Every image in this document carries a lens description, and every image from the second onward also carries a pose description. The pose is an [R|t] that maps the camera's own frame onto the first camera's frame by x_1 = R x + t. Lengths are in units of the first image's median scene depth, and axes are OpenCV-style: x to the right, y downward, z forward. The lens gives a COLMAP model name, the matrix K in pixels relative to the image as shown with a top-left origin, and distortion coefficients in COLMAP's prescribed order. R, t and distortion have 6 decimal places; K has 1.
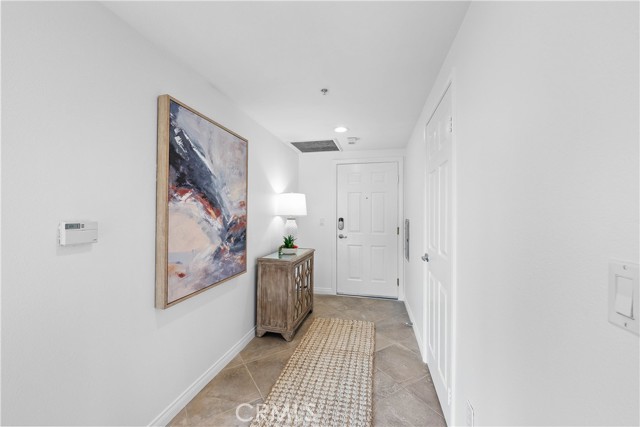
lens RADIAL K [[251.3, 0, 320.0], [0, 251.3, 213.5], [0, 0, 1]] dist [-0.000343, -0.000135]
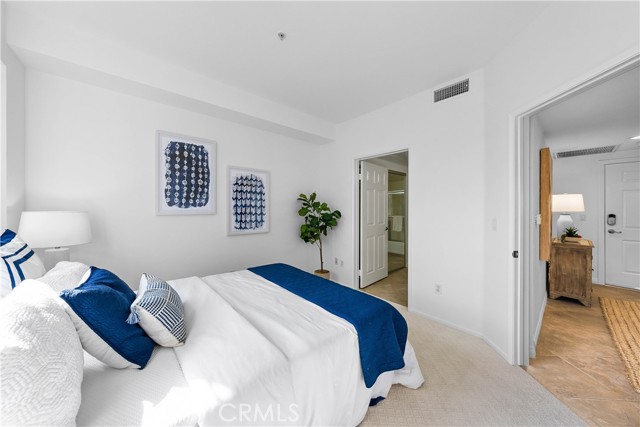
lens RADIAL K [[221.2, 0, 318.9], [0, 221.2, 208.0], [0, 0, 1]] dist [-0.002286, 0.000397]
pose [[0.814357, -0.001526, -0.580362, -0.590212], [-0.001350, 0.999989, -0.004523, -0.005951], [0.580363, 0.004467, 0.814346, -0.757769]]
